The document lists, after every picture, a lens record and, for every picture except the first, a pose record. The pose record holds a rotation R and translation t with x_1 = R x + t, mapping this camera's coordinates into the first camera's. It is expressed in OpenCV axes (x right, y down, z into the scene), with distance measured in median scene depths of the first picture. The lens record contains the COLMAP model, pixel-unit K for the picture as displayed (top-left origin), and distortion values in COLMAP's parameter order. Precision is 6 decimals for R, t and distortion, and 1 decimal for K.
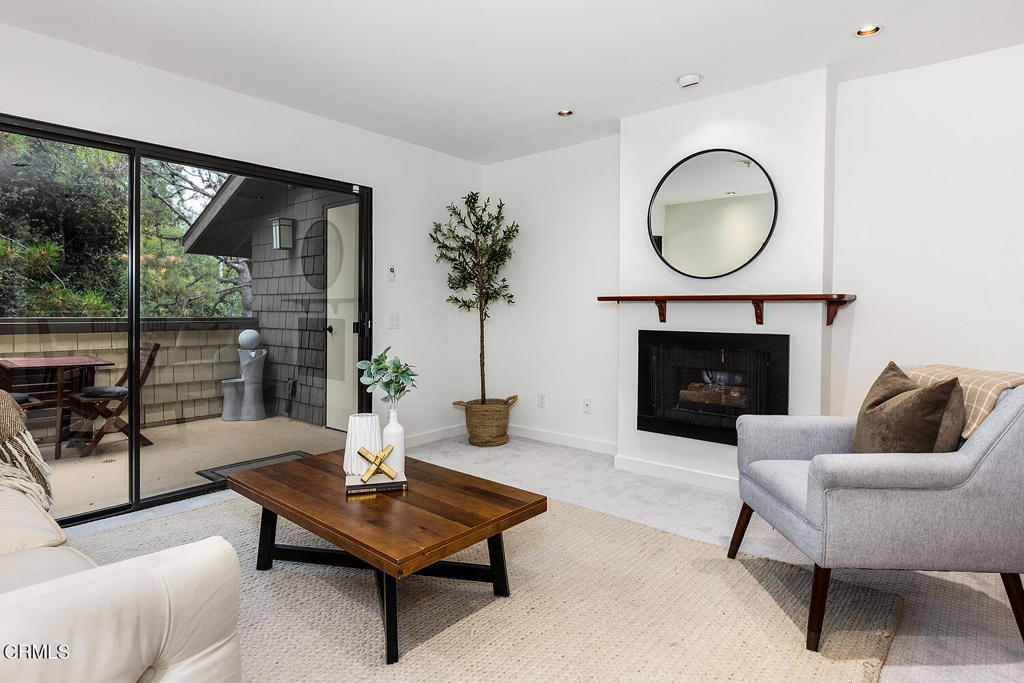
lens RADIAL K [[538.2, 0, 512.9], [0, 538.2, 322.8], [0, 0, 1]] dist [-0.002146, 0.000009]
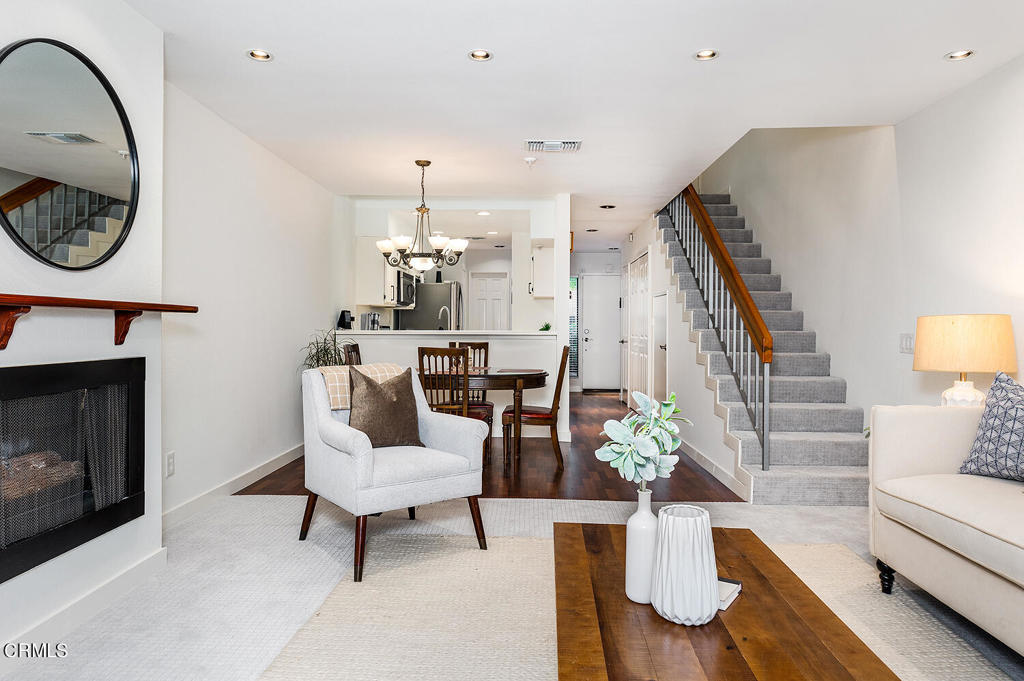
lens RADIAL K [[638.0, 0, 512.0], [0, 638.0, 340.5], [0, 0, 1]] dist [0.001368, 0.000287]
pose [[-0.615113, -0.025502, 0.788026, -0.603309], [0.009938, 0.999147, 0.040092, -0.037906], [-0.788376, 0.032492, -0.614335, 1.350916]]
